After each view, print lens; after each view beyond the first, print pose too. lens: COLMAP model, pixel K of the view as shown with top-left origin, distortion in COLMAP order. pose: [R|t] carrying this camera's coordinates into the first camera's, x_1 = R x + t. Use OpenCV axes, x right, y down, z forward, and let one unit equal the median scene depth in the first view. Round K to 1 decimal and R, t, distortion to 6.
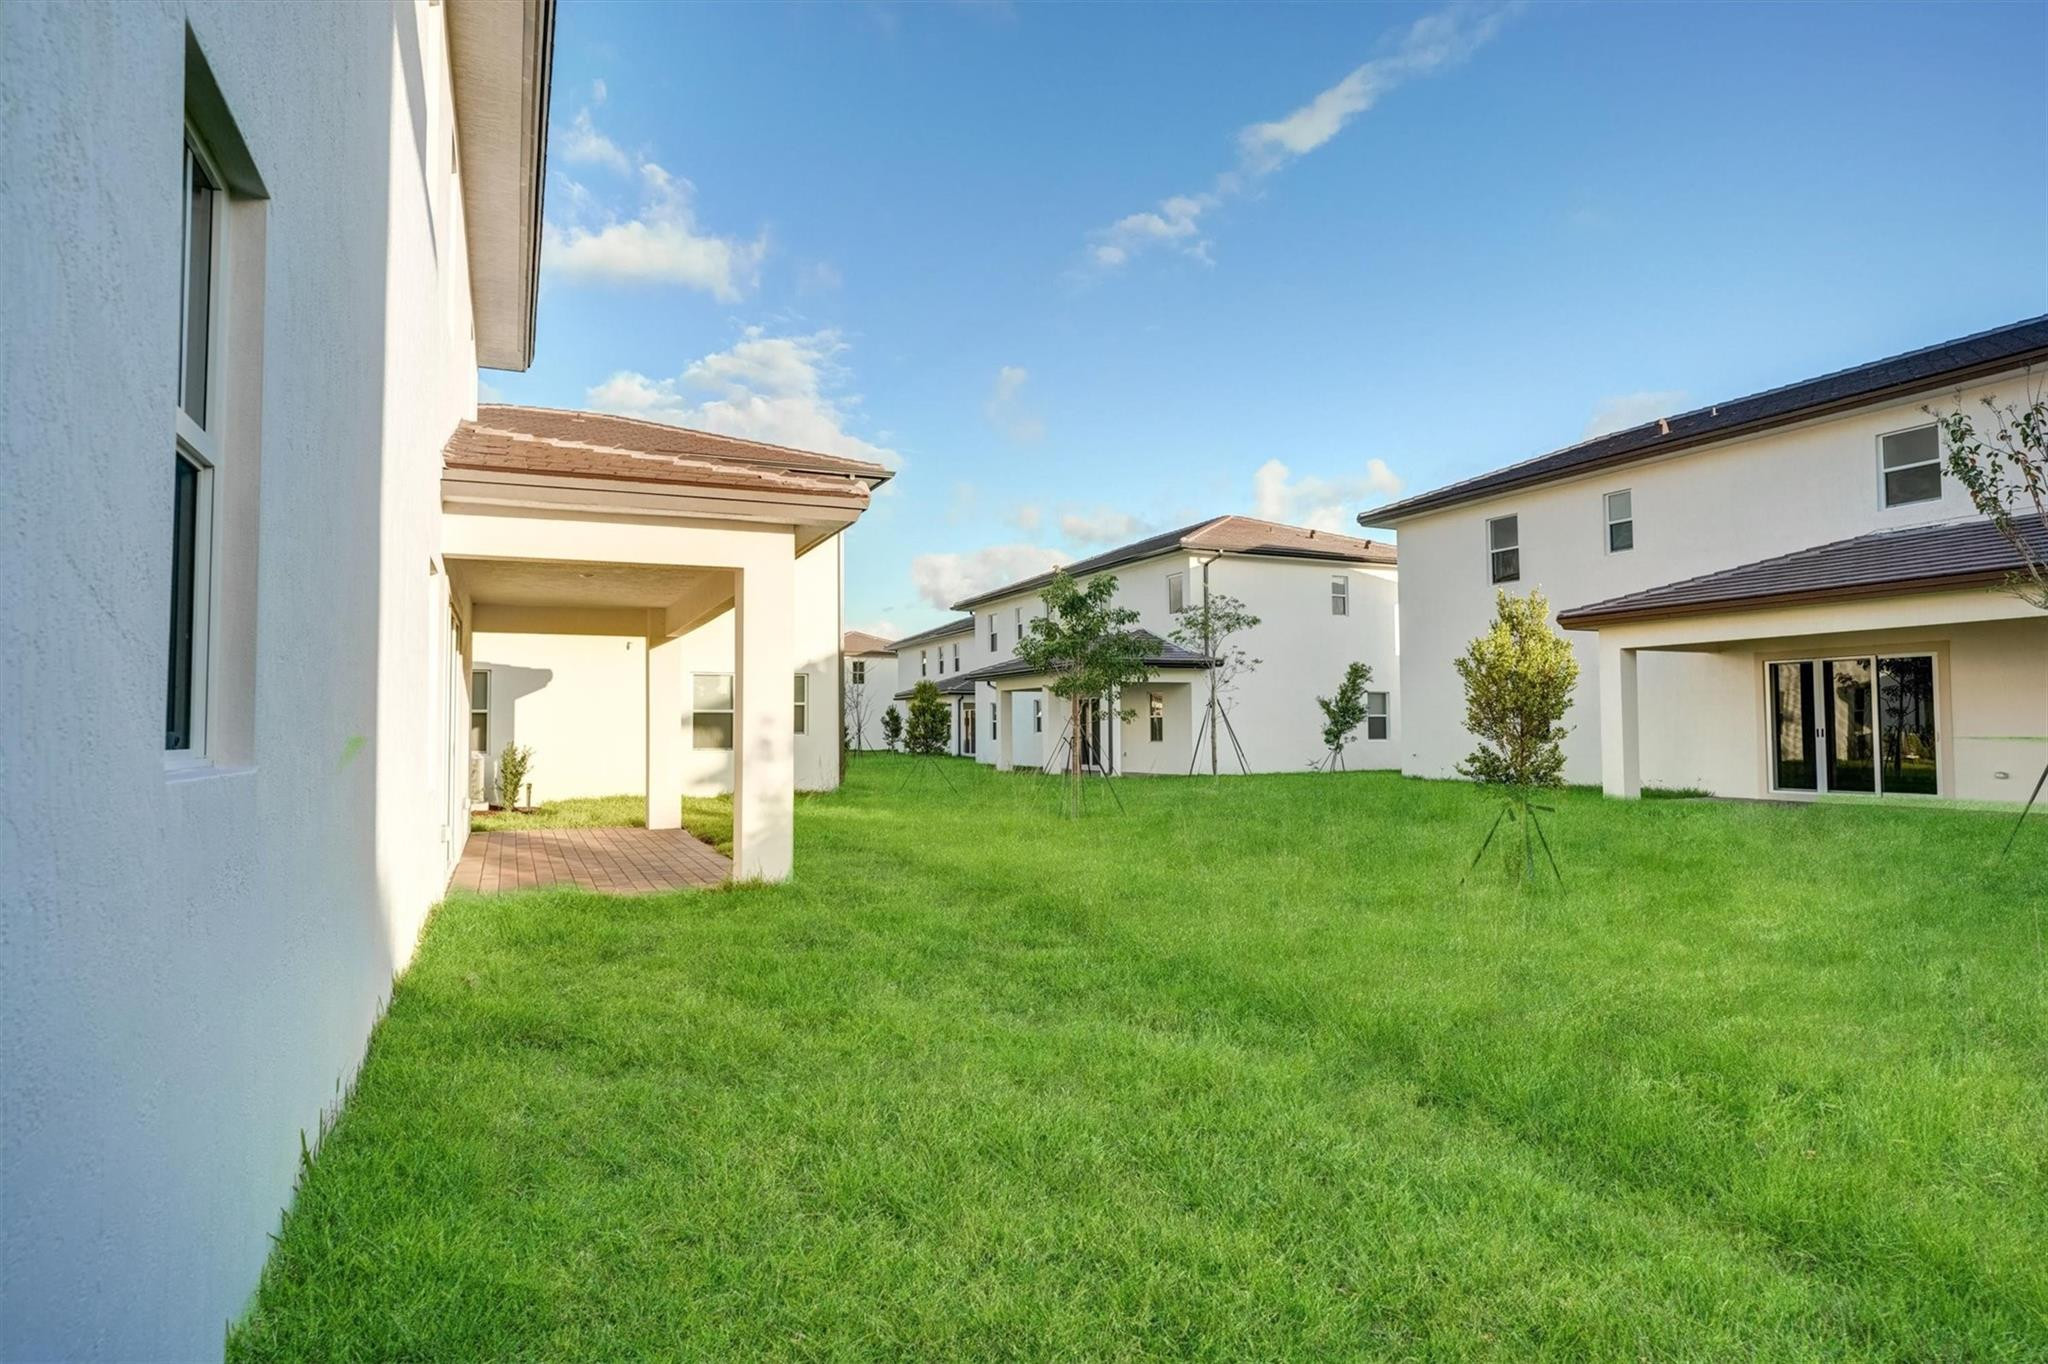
lens RADIAL K [[1121.0, 0, 1010.2], [0, 1121.0, 685.1], [0, 0, 1]] dist [-0.057109, 0.046300]
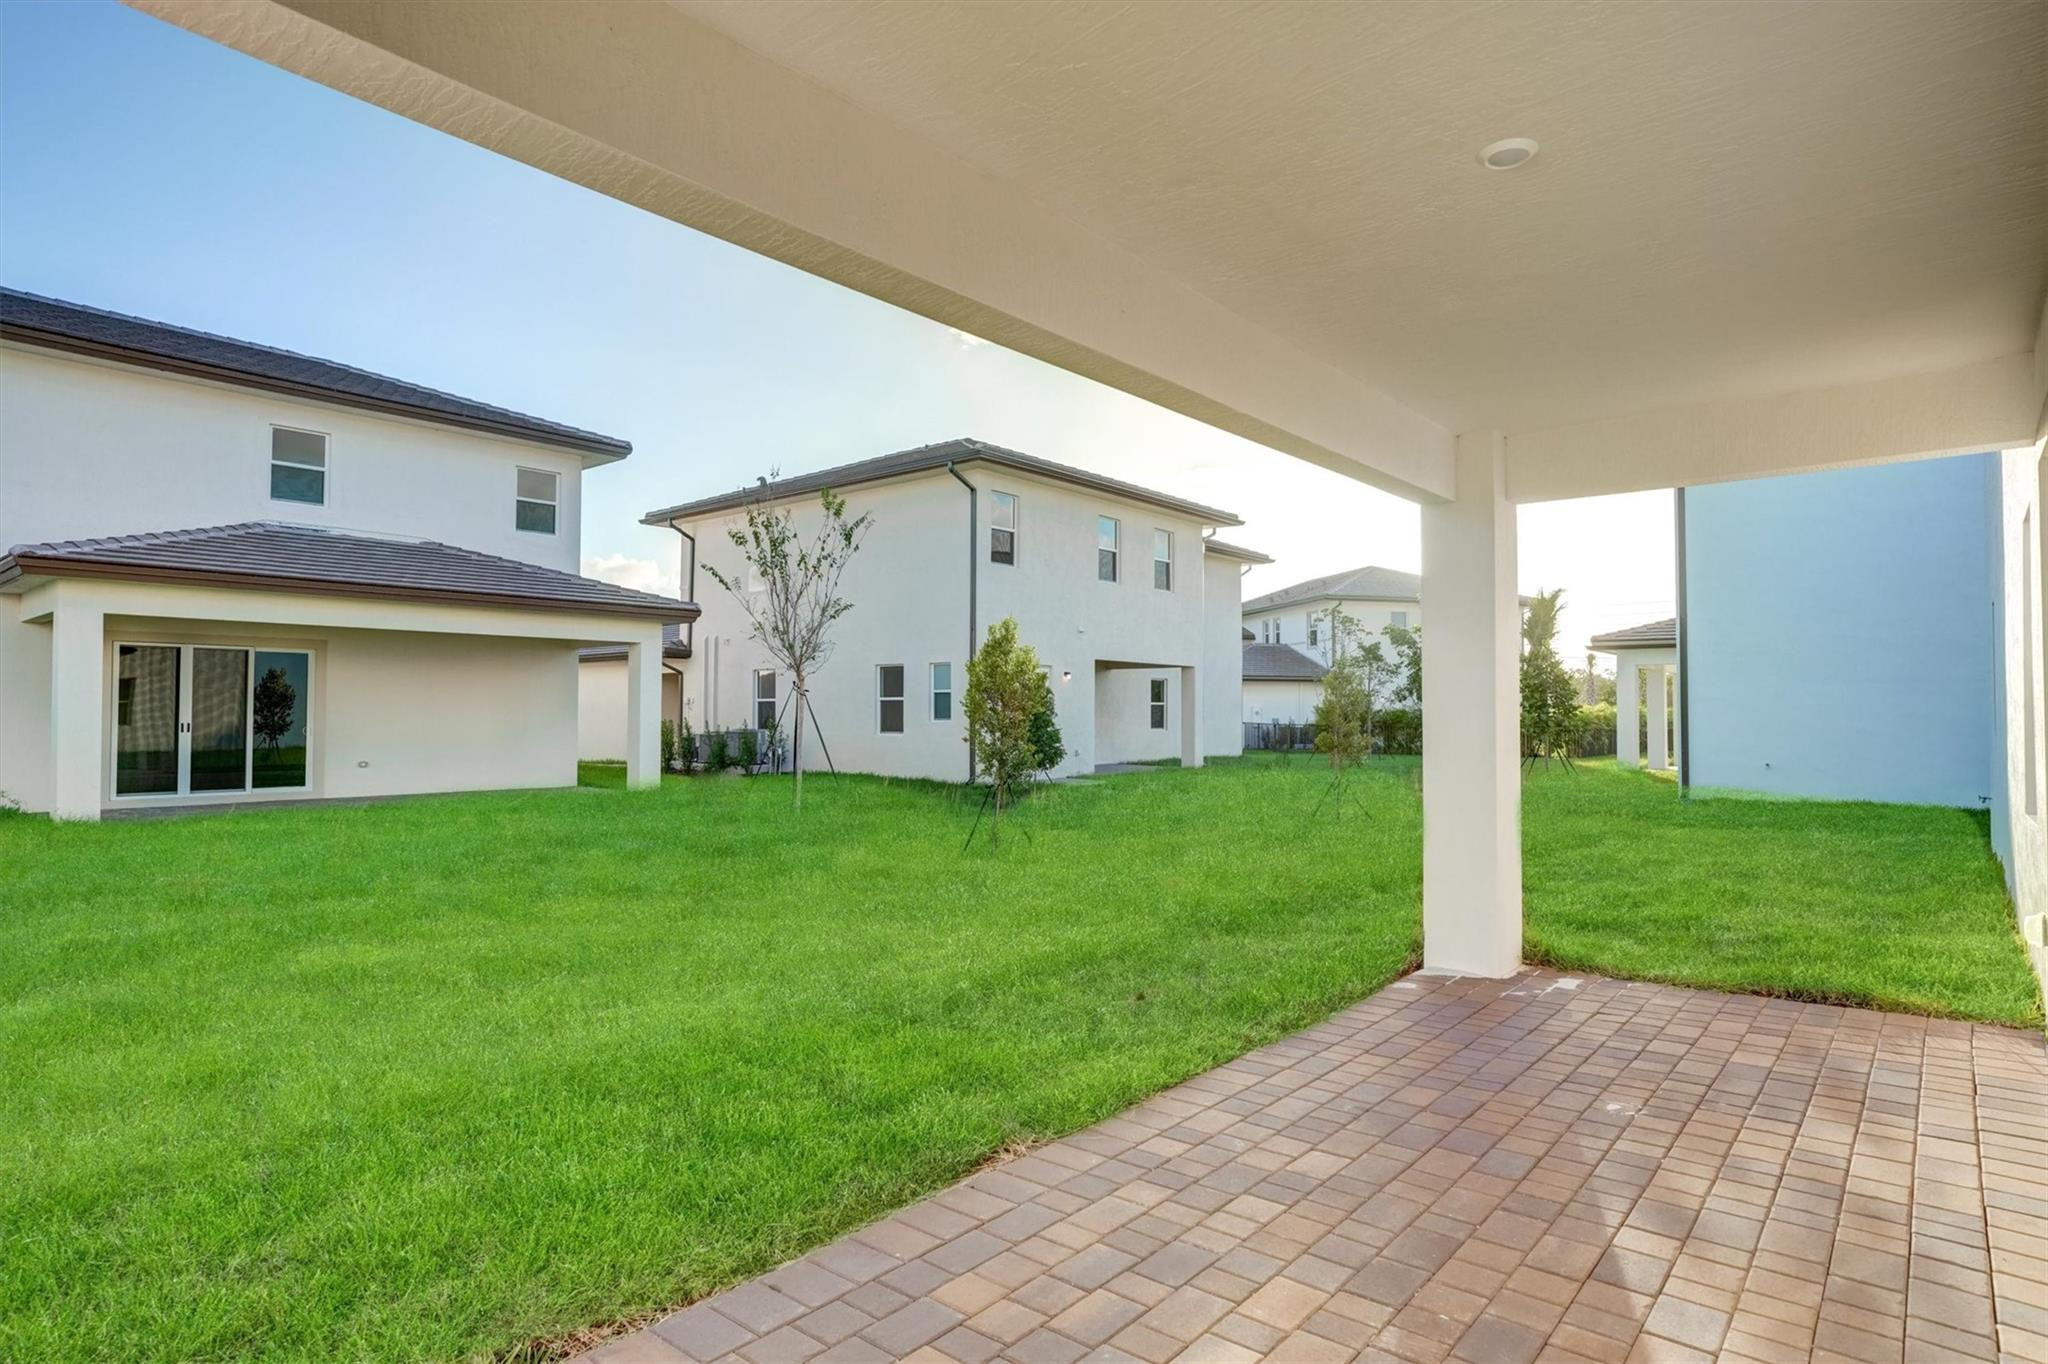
lens RADIAL K [[1121.0, 0, 1010.2], [0, 1121.0, 685.1], [0, 0, 1]] dist [-0.057109, 0.046300]
pose [[-0.427979, 0.028545, 0.903338, -0.342307], [-0.038069, 0.998045, -0.049574, 0.026329], [-0.902987, -0.055606, -0.426055, 0.737697]]
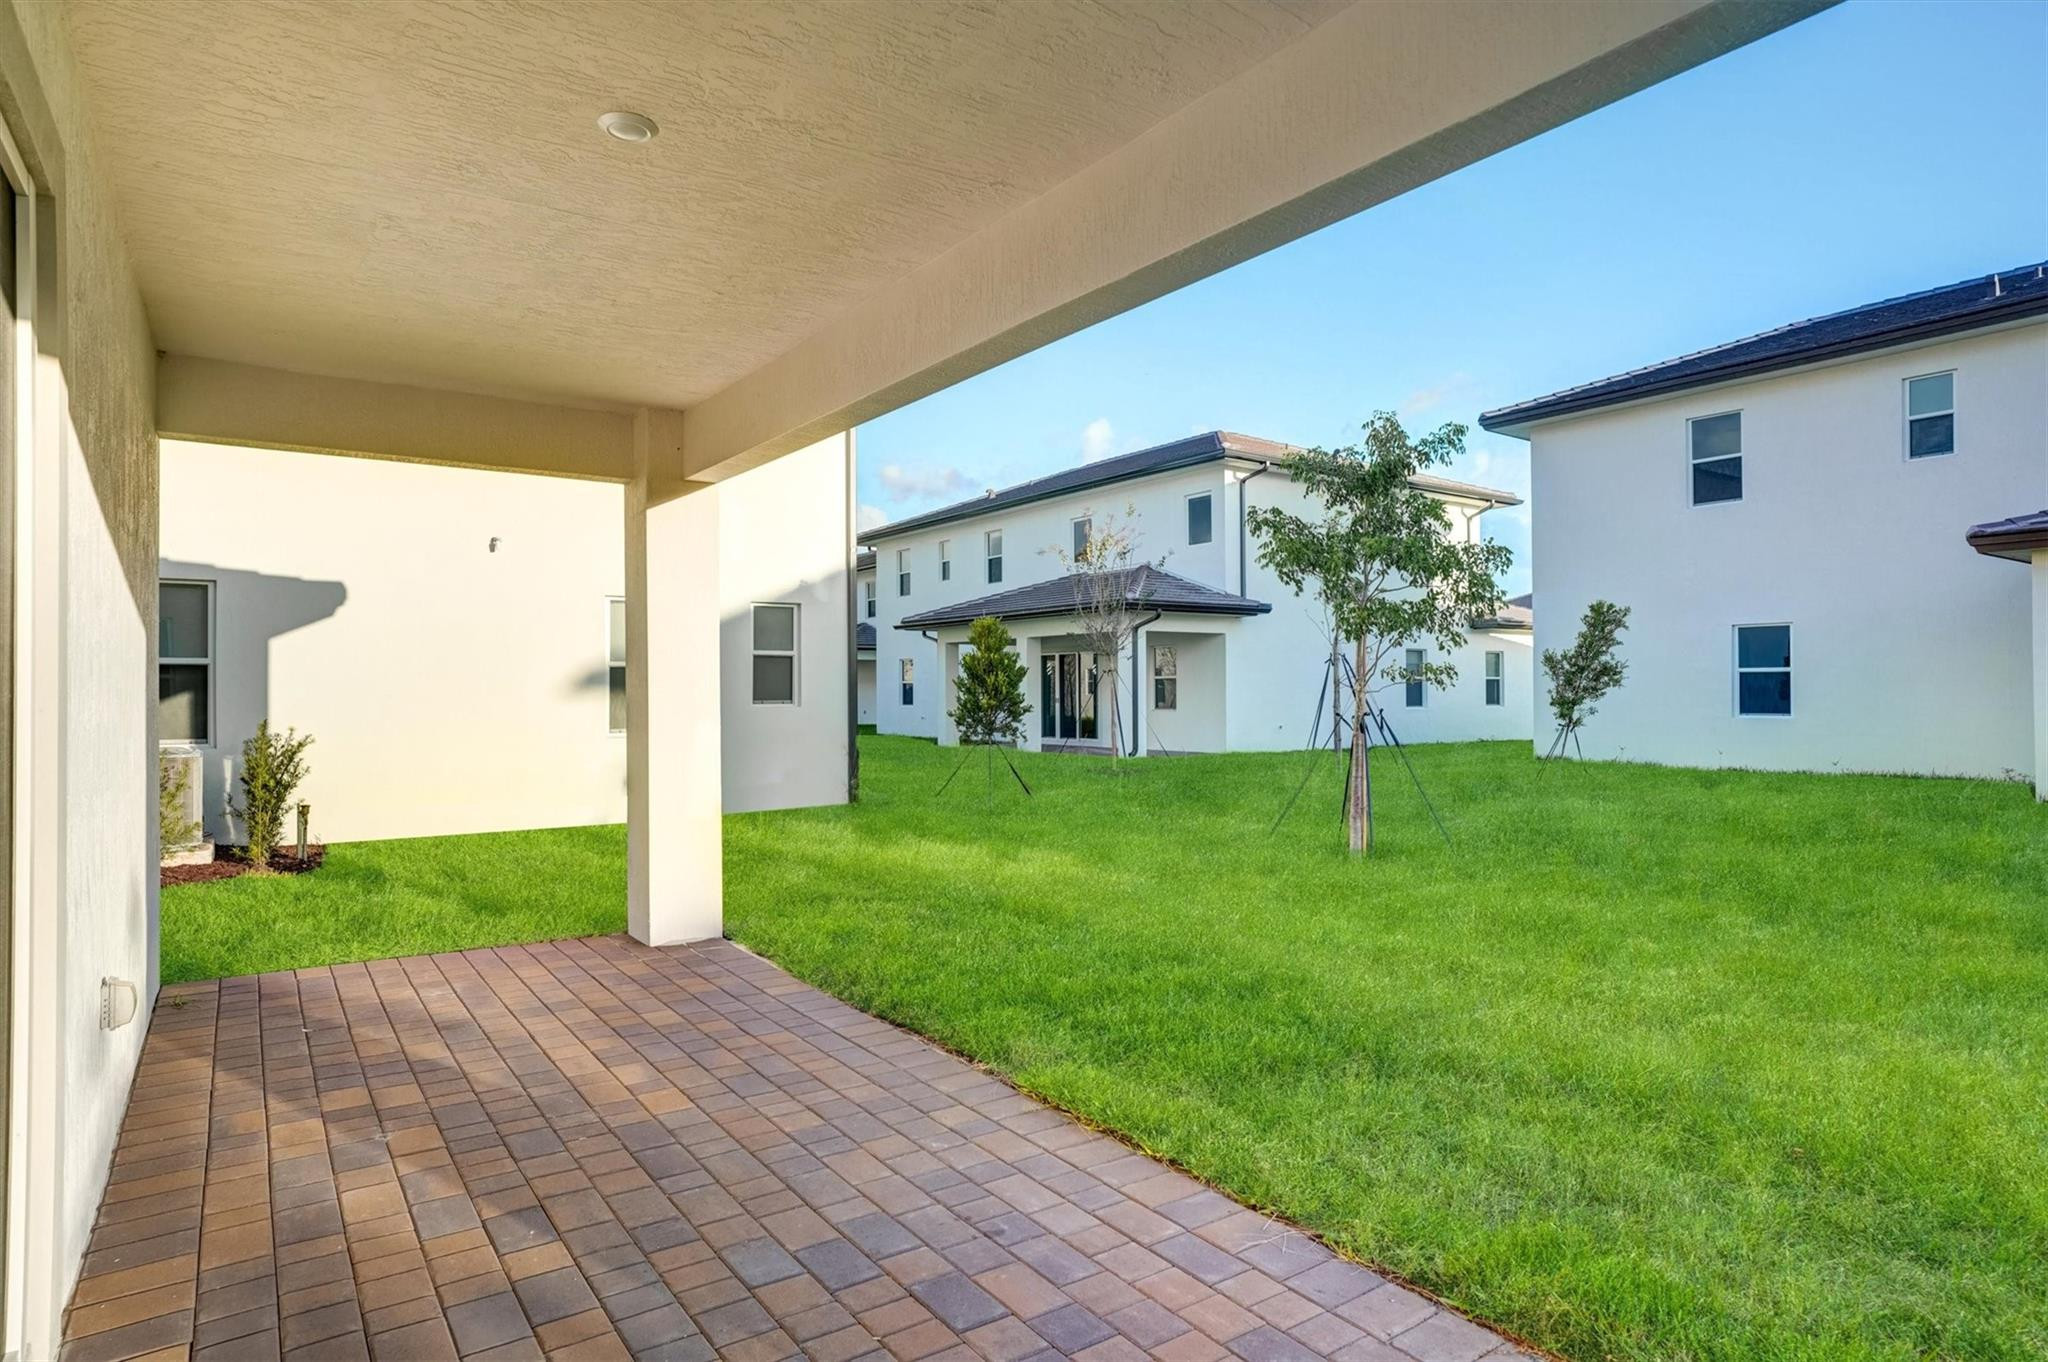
lens RADIAL K [[1121.0, 0, 1010.2], [0, 1121.0, 684.1], [0, 0, 1]] dist [-0.057109, 0.046300]
pose [[0.982540, 0.004369, 0.185998, -0.200471], [-0.010812, 0.999375, 0.033641, 0.013092], [-0.185735, -0.035065, 0.981974, 0.427412]]
